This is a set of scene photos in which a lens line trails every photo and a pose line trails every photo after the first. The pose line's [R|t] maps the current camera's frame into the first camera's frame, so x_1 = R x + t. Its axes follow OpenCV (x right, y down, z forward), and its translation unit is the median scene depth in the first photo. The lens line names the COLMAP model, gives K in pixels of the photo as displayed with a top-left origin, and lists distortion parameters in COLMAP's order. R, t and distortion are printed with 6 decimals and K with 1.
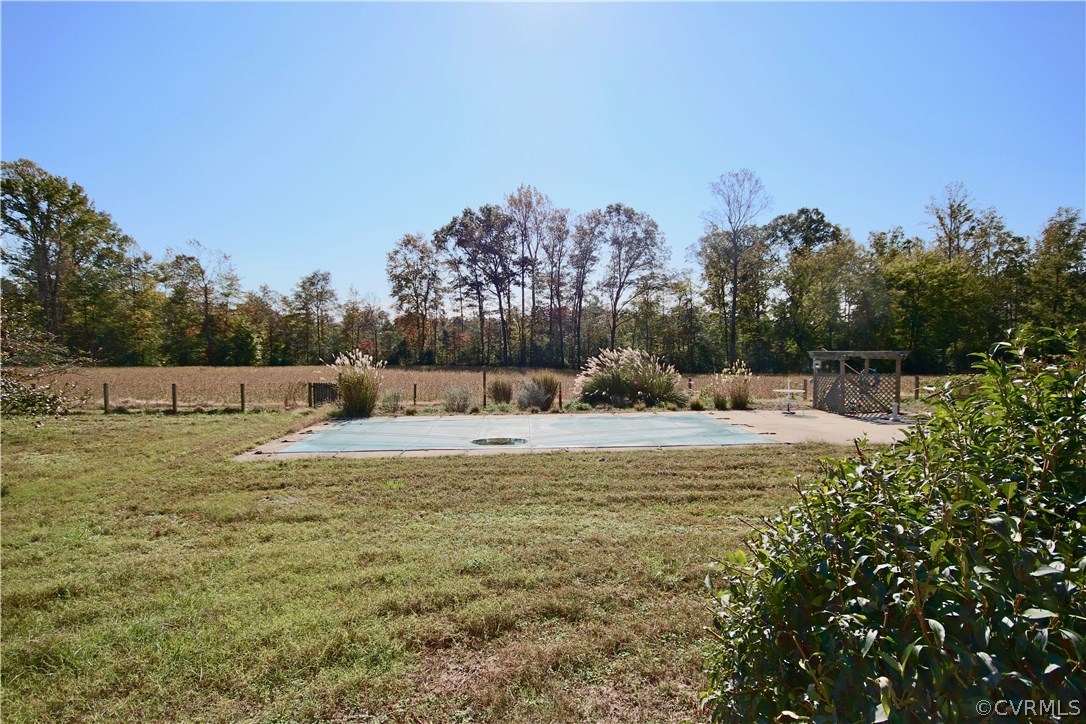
lens RADIAL K [[562.3, 0, 542.1], [0, 562.3, 366.5], [0, 0, 1]] dist [0.005150, -0.006653]
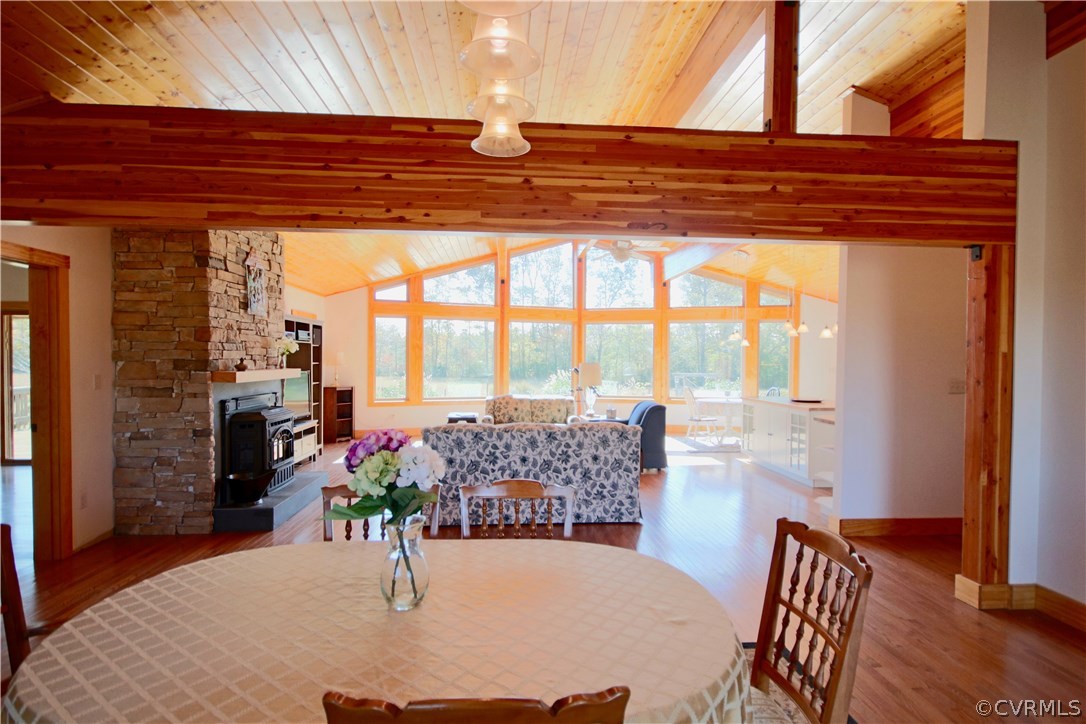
lens RADIAL K [[562.3, 0, 552.0], [0, 562.3, 369.8], [0, 0, 1]] dist [0.005150, -0.006653]
pose [[0.999874, 0.013556, 0.008275, 0.018961], [-0.013412, 0.999761, -0.017257, -0.000482], [-0.008507, 0.017143, 0.999817, -0.167763]]
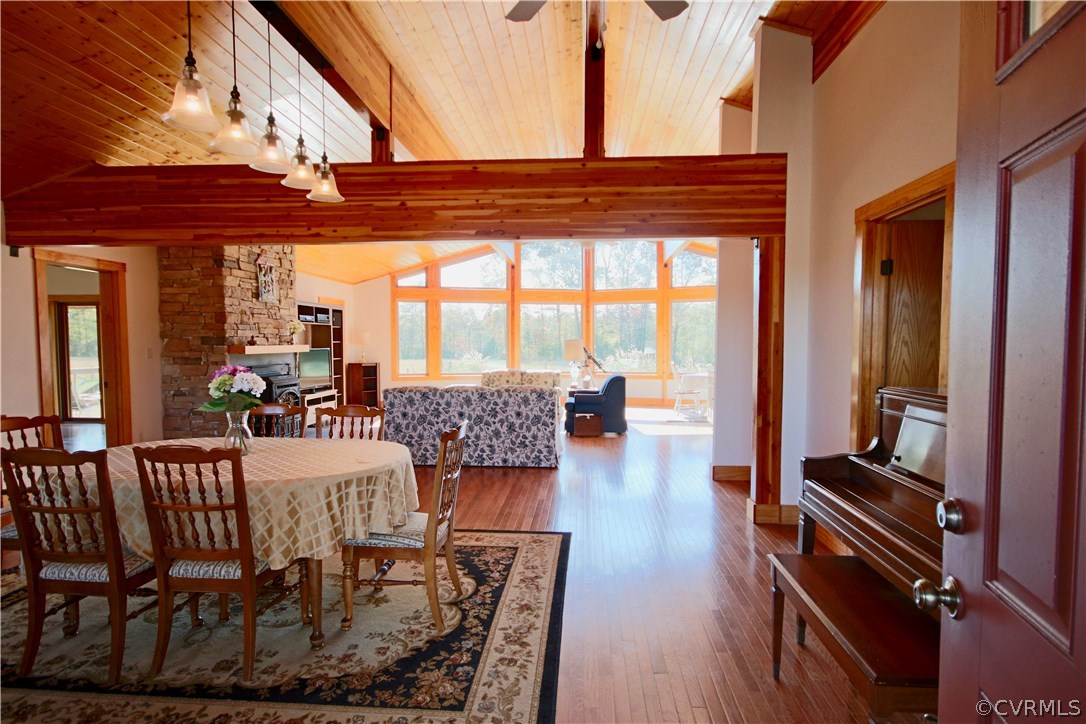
lens RADIAL K [[562.3, 0, 537.2], [0, 562.3, 368.7], [0, 0, 1]] dist [0.005150, -0.006653]
pose [[0.991703, 0.011551, -0.128033, 0.031755], [-0.009730, 0.999842, 0.014843, 0.000433], [0.128184, -0.013475, 0.991659, -0.177359]]
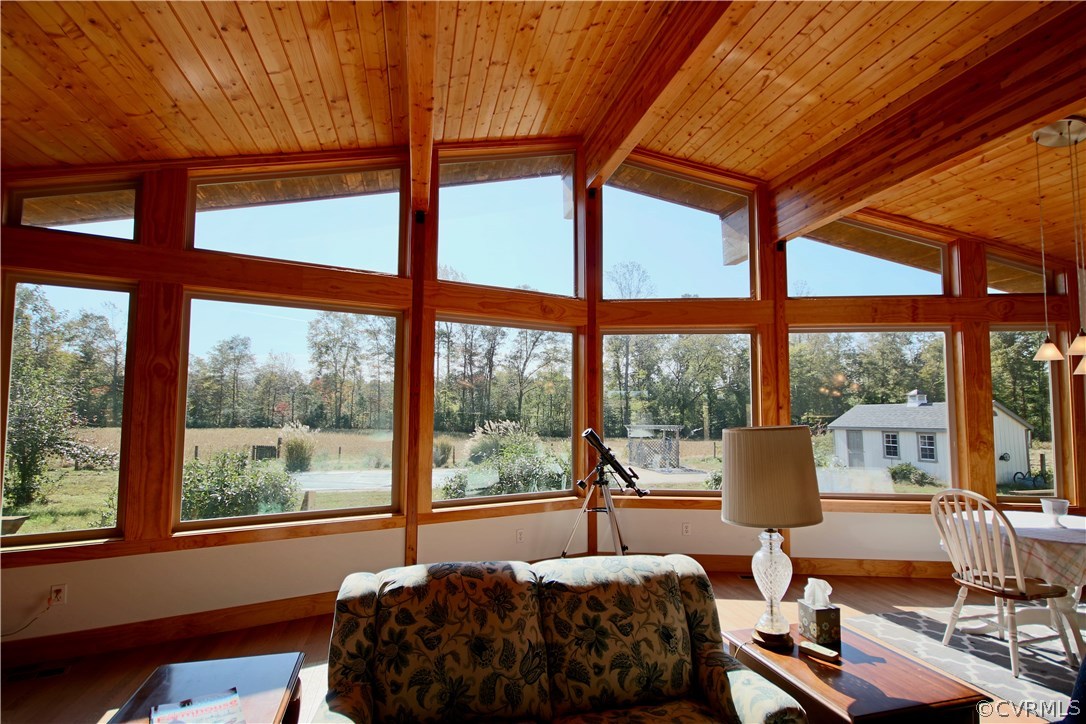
lens RADIAL K [[562.3, 0, 541.6], [0, 562.3, 369.6], [0, 0, 1]] dist [0.005150, -0.006653]
pose [[0.989972, 0.021689, 0.139586, 0.013136], [-0.006965, 0.994435, -0.105117, -0.003201], [-0.141090, 0.103091, 0.984615, -0.096640]]
